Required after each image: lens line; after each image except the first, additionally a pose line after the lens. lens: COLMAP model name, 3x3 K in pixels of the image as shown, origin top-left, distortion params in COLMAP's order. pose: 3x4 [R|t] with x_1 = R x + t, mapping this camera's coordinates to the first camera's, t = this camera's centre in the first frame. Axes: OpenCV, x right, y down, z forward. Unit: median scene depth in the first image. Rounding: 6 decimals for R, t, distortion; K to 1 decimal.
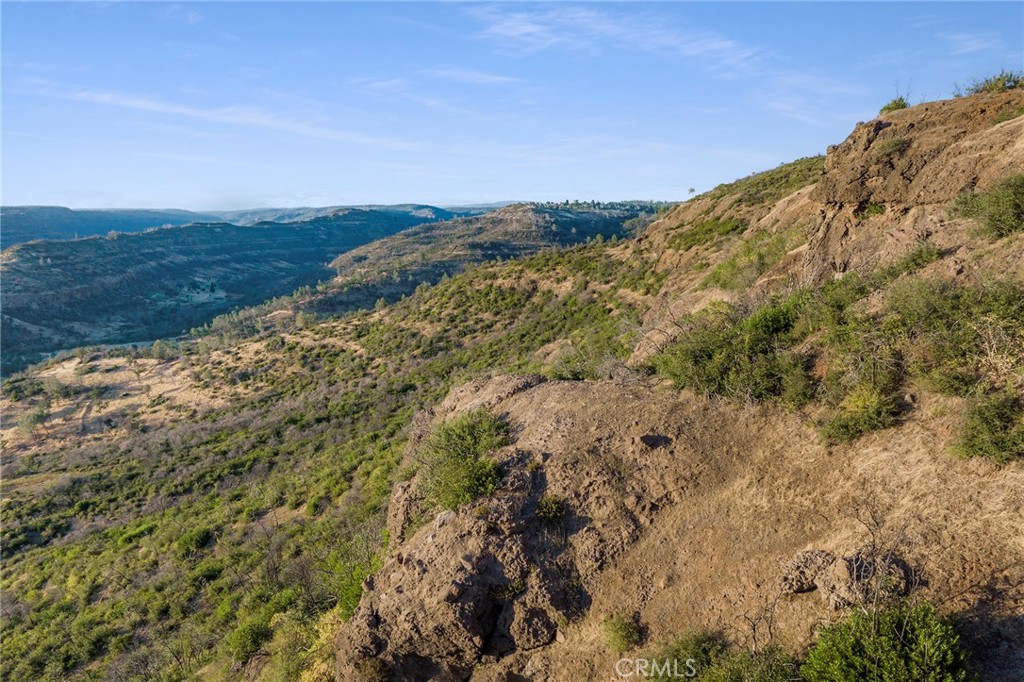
lens RADIAL K [[707.6, 0, 512.0], [0, 707.6, 341.0], [0, 0, 1]] dist [-0.008293, -0.001462]
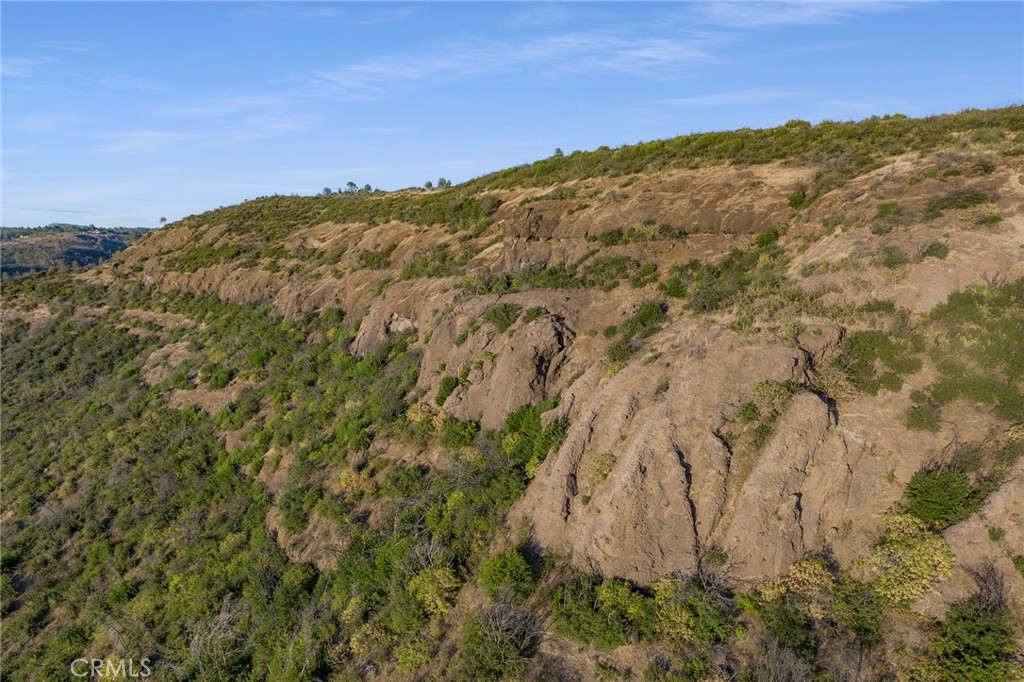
lens RADIAL K [[725.5, 0, 512.0], [0, 725.5, 341.0], [0, 0, 1]] dist [-0.038987, 0.001259]
pose [[0.649576, -0.078044, 0.756280, -0.285255], [0.112265, 0.993659, 0.006115, 0.030006], [-0.751962, 0.080932, 0.654219, -0.125465]]
